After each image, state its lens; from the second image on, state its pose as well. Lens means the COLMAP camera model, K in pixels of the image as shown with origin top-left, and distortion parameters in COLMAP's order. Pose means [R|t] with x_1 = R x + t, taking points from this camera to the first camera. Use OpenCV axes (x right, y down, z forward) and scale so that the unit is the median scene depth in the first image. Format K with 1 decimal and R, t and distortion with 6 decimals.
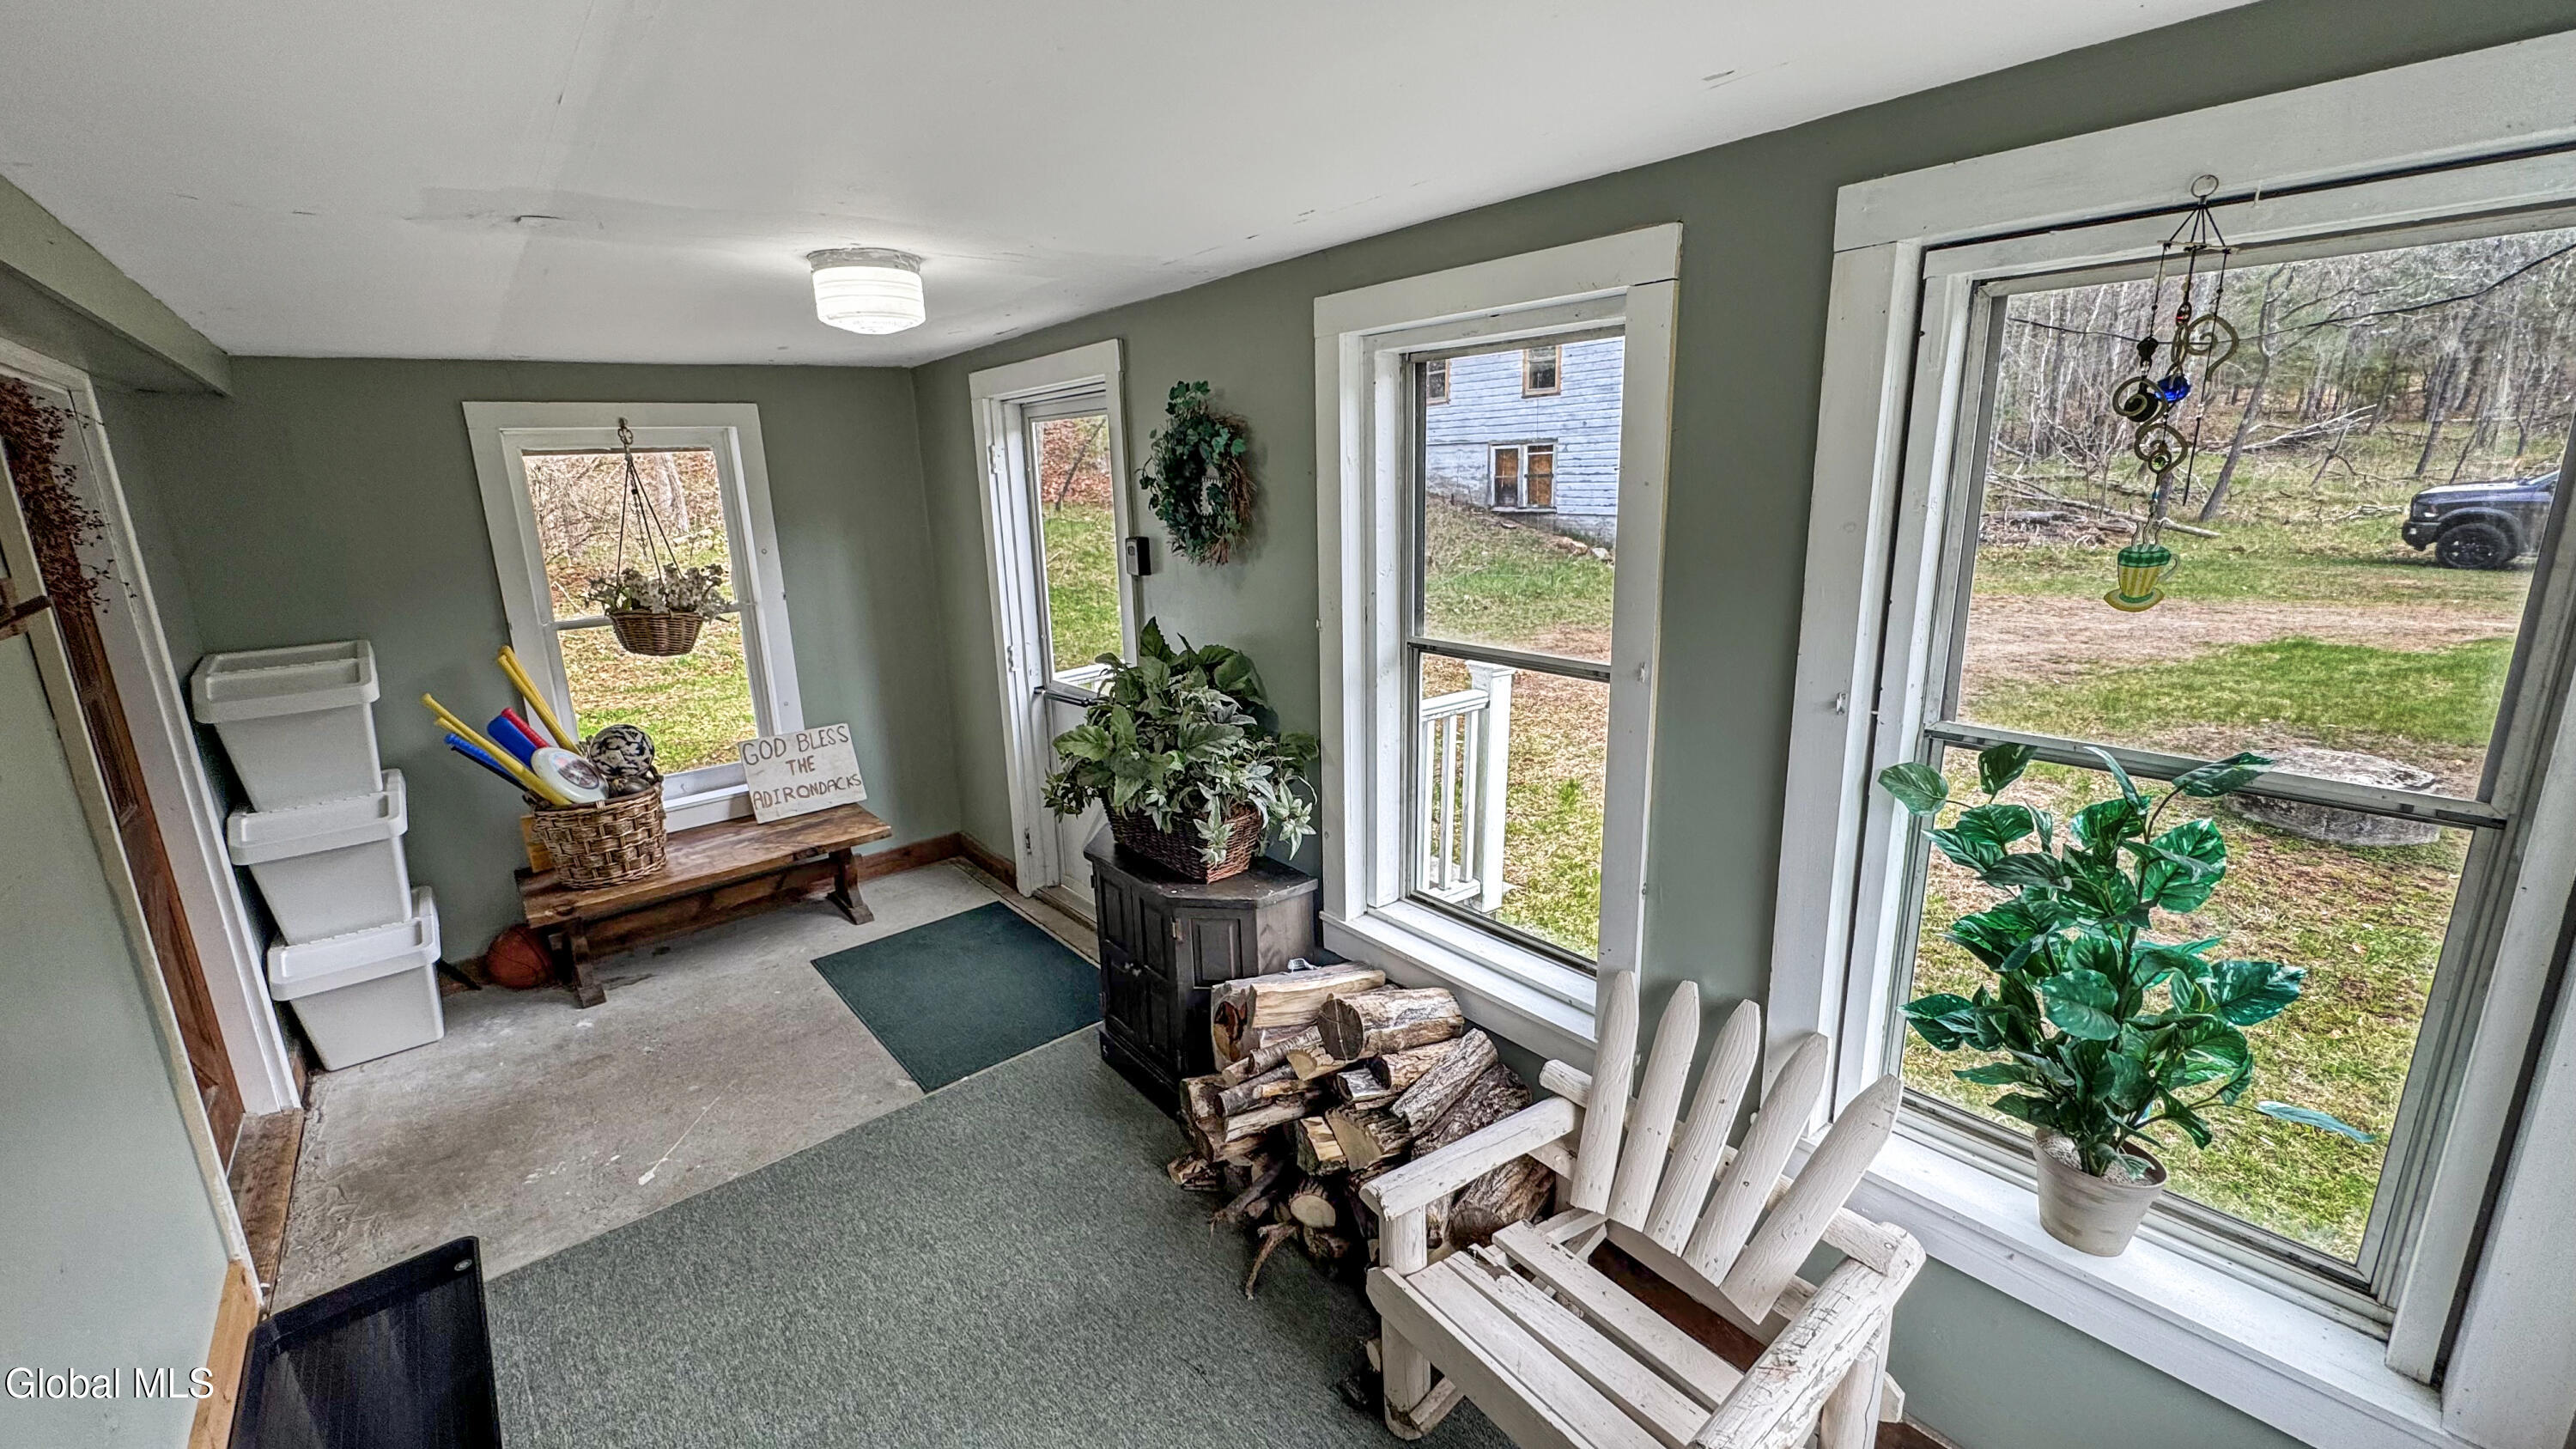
lens RADIAL K [[1032.7, 0, 1280.6], [0, 1032.7, 727.4], [0, 0, 1]] dist [0.000328, -0.000242]
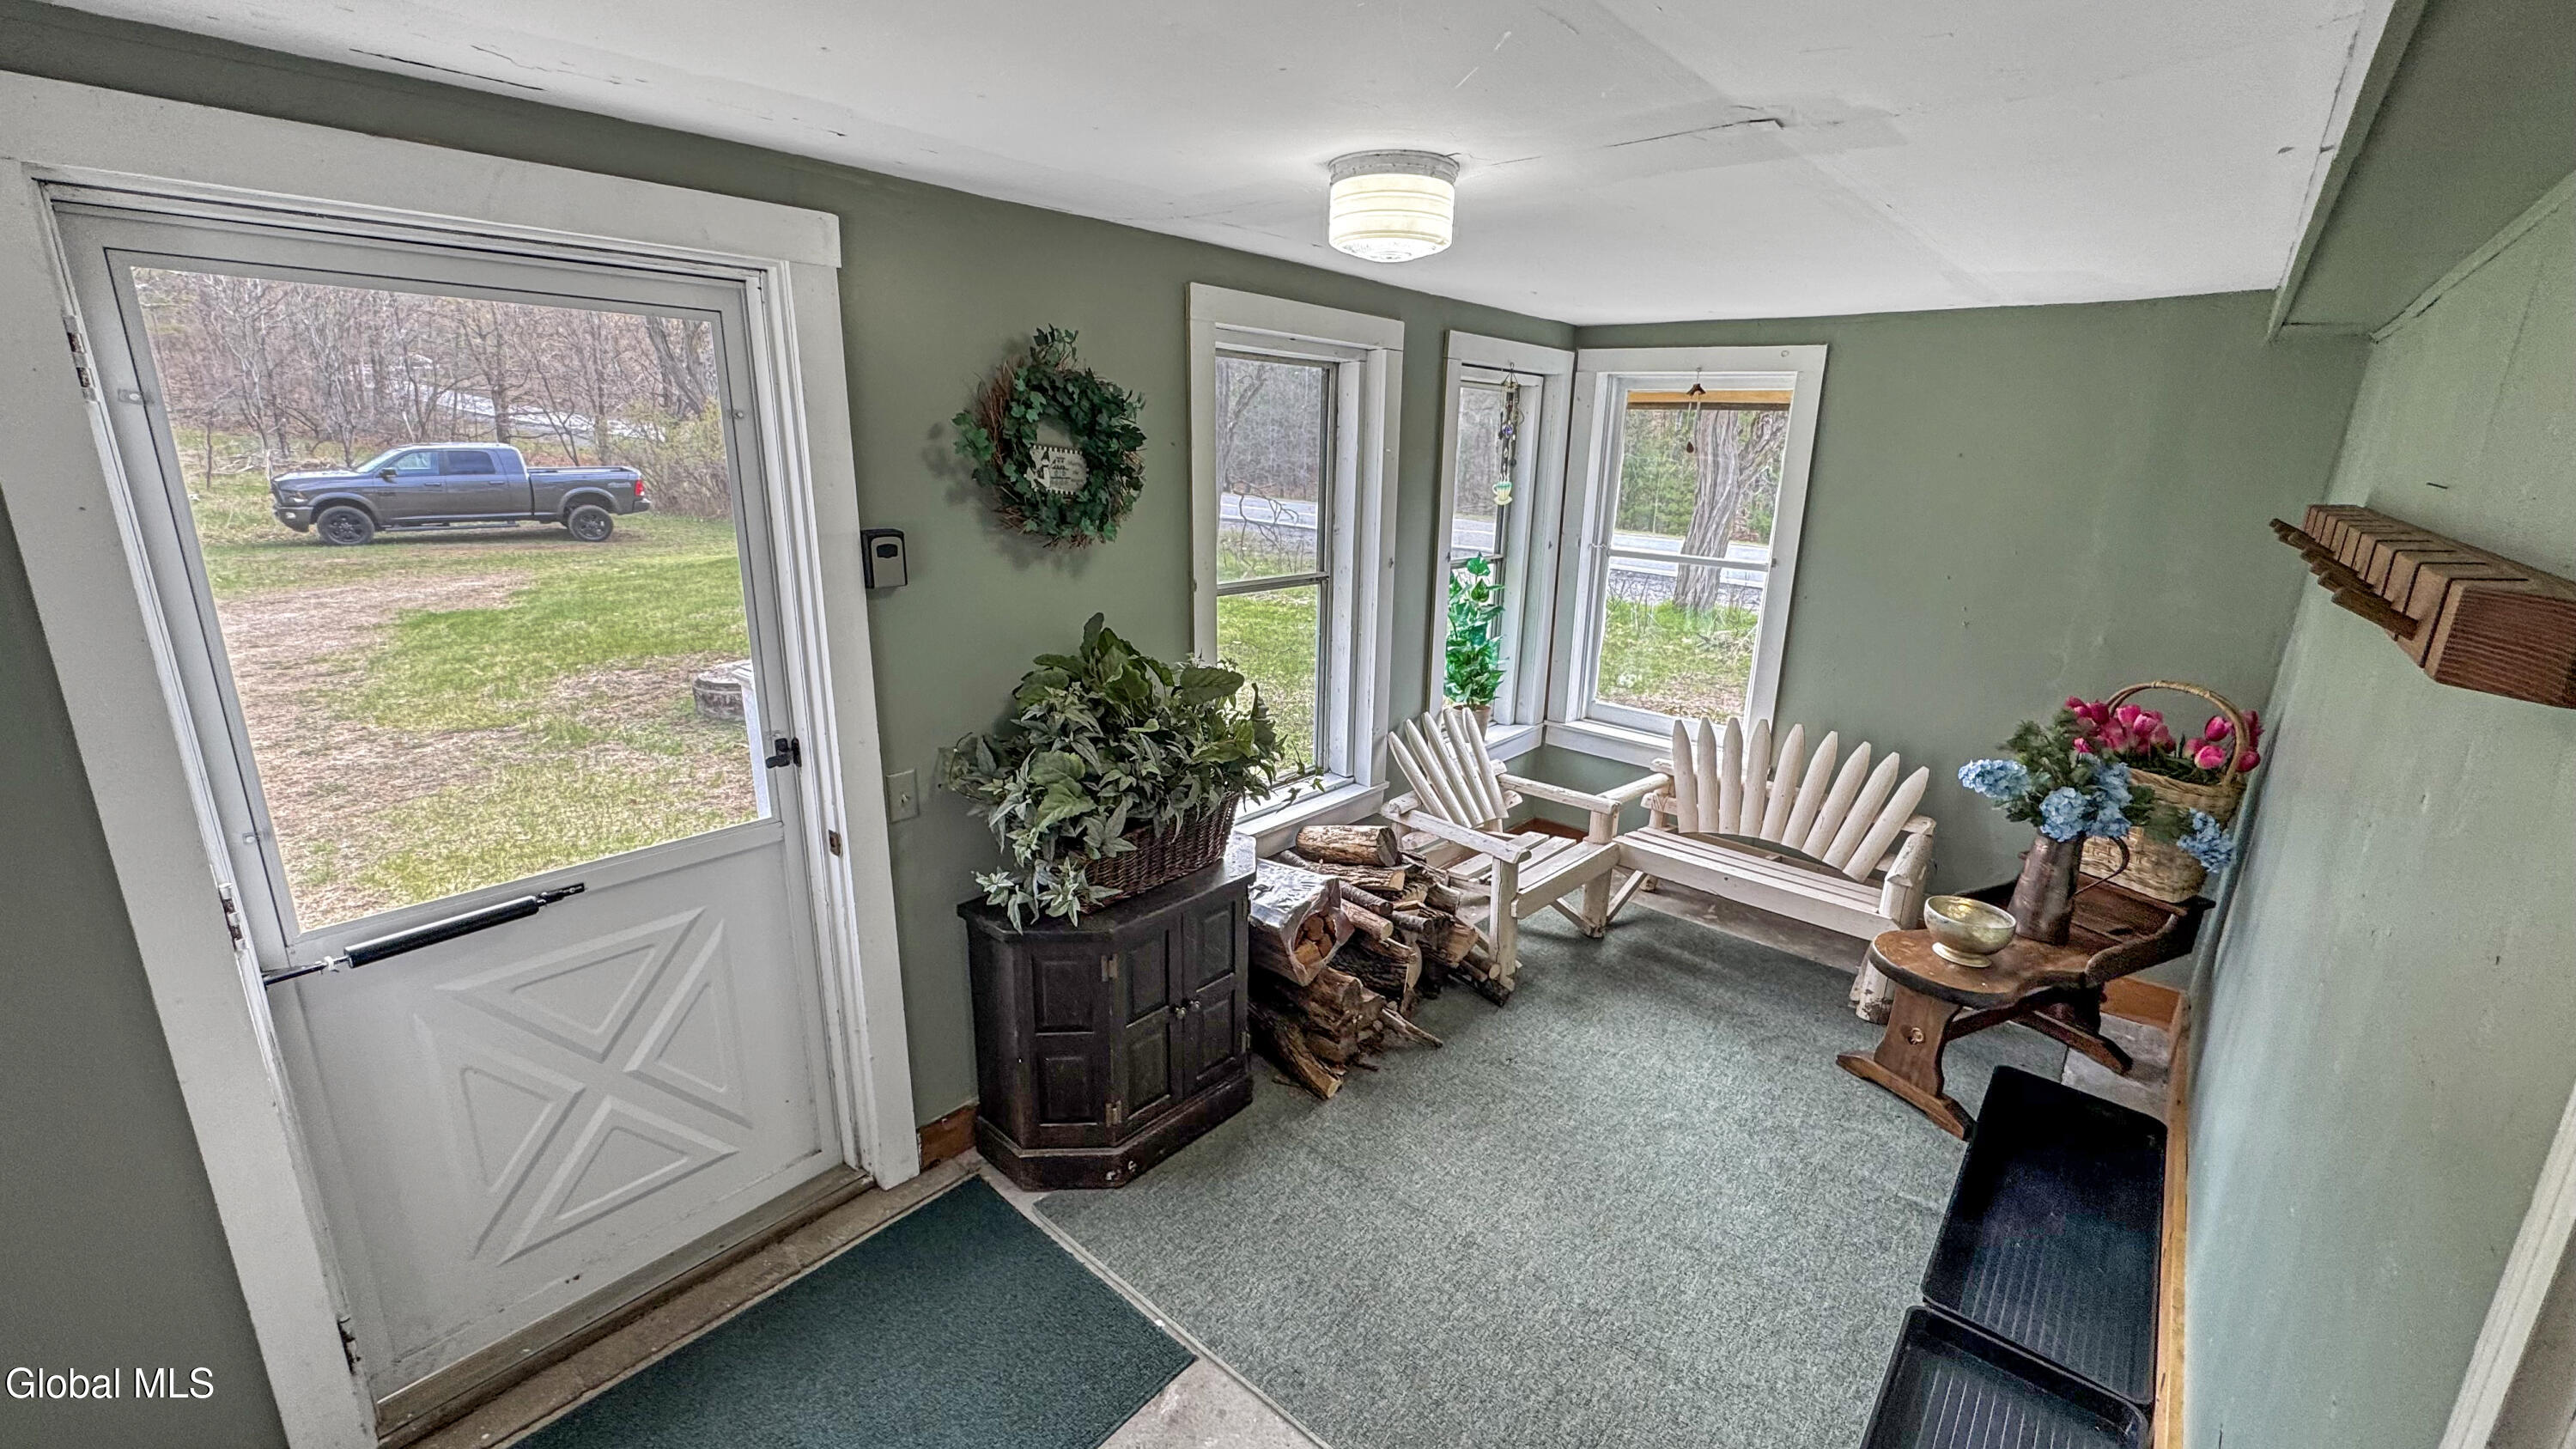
lens RADIAL K [[1032.7, 0, 1292.8], [0, 1032.7, 719.8], [0, 0, 1]] dist [0.000328, -0.000242]
pose [[-0.166814, -0.226456, 0.959631, -1.002865], [0.224892, 0.938874, 0.260651, -0.215166], [-0.959998, 0.259293, -0.105690, 1.007462]]
